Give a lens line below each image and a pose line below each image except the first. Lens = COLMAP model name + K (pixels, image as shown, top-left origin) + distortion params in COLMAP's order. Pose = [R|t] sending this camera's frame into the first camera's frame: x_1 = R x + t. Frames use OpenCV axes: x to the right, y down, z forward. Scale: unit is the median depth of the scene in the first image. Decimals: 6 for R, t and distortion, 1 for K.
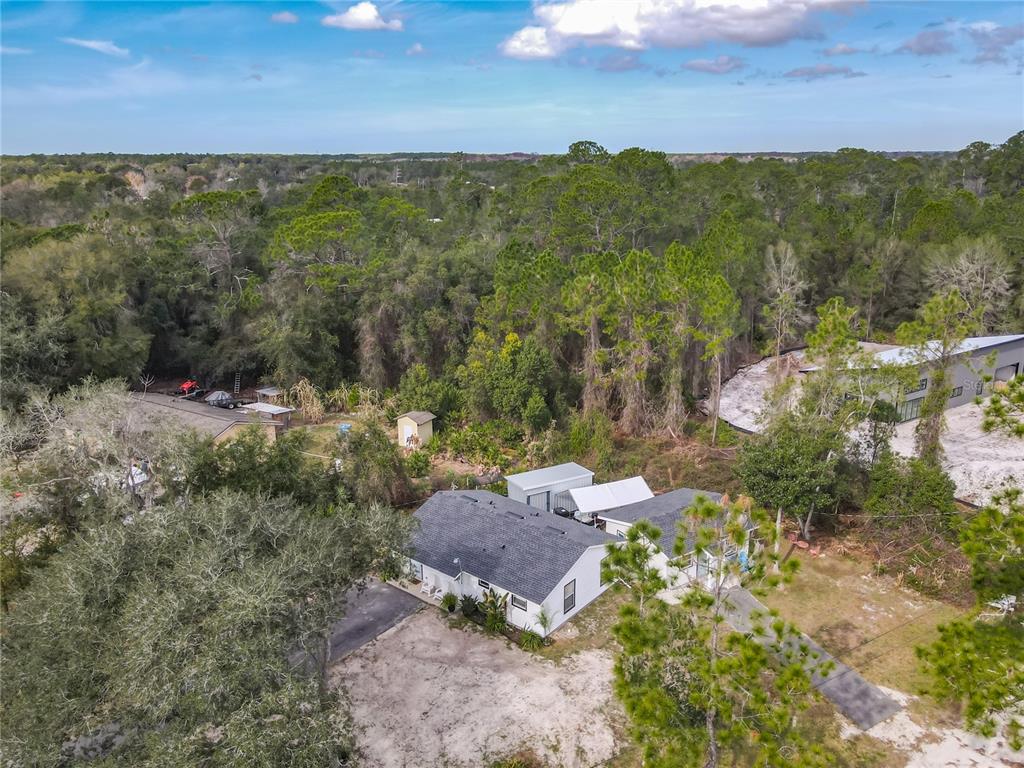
lens RADIAL K [[741.0, 0, 519.8], [0, 741.0, 367.3], [0, 0, 1]] dist [-0.001757, 0.029080]
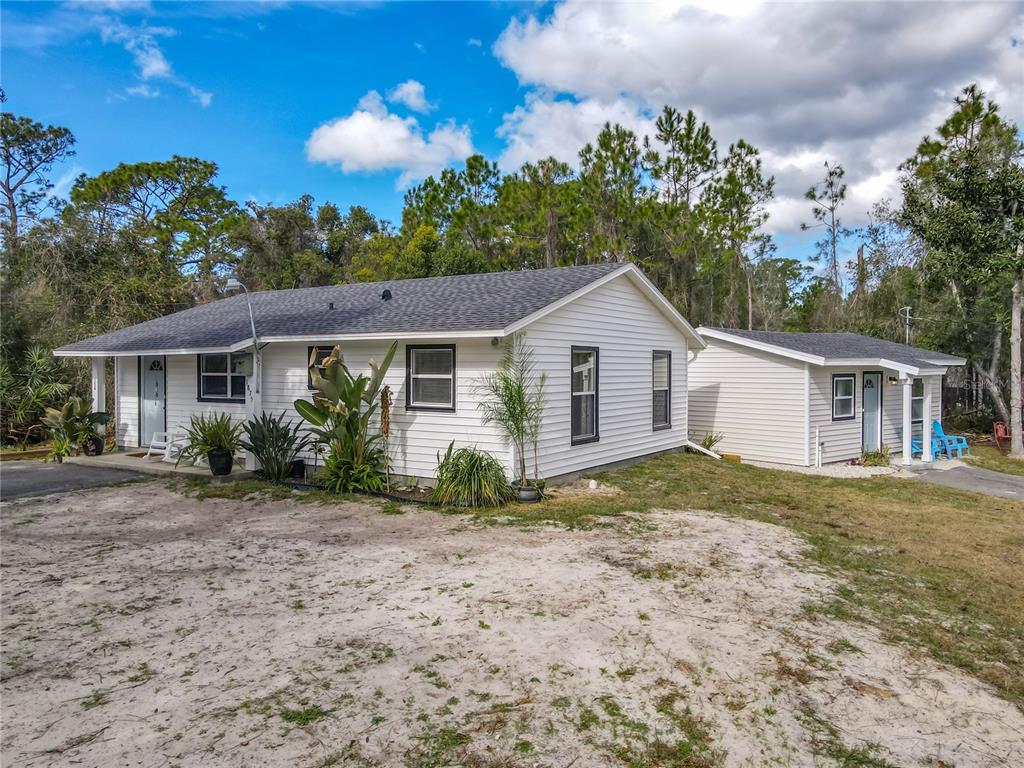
lens RADIAL K [[741.0, 0, 519.8], [0, 741.0, 367.3], [0, 0, 1]] dist [-0.001757, 0.029080]
pose [[0.993891, 0.007541, 0.110109, 0.001575], [0.020811, 0.966962, -0.254068, 0.285646], [-0.108387, 0.254808, 0.960898, 0.512333]]
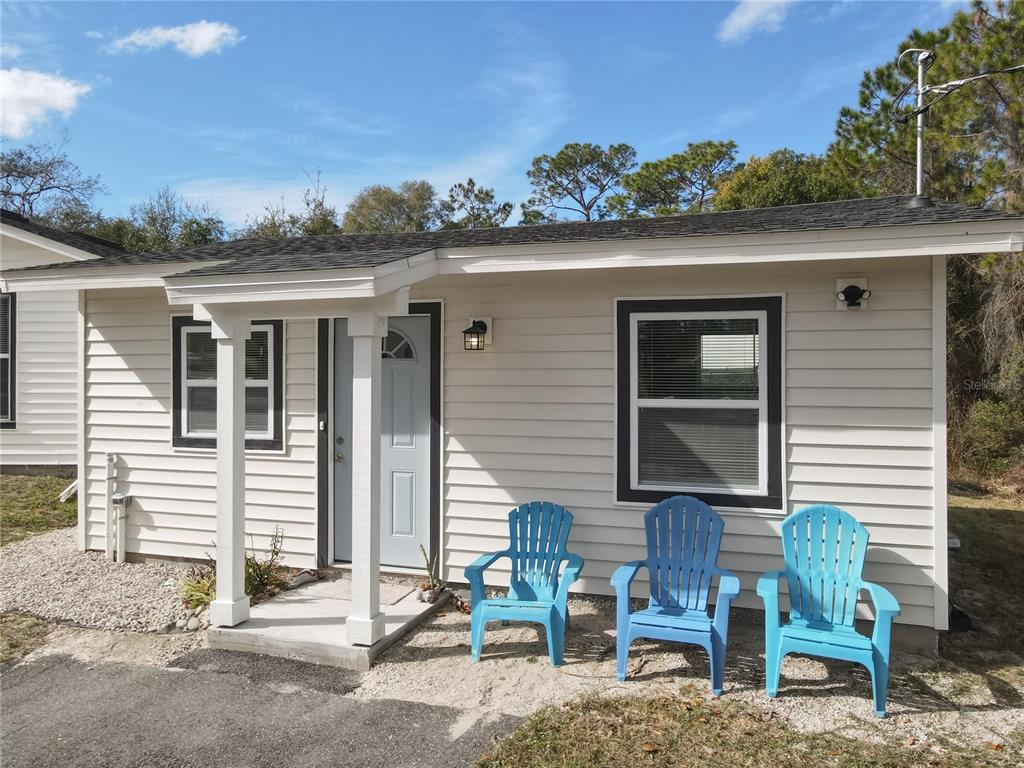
lens RADIAL K [[741.7, 0, 534.3], [0, 741.7, 362.3], [0, 0, 1]] dist [0.007790, -0.000381]
pose [[0.647778, 0.007447, -0.761793, 0.312182], [-0.200608, 0.966329, -0.161138, 0.221415], [0.734942, 0.257204, 0.627460, 0.787413]]
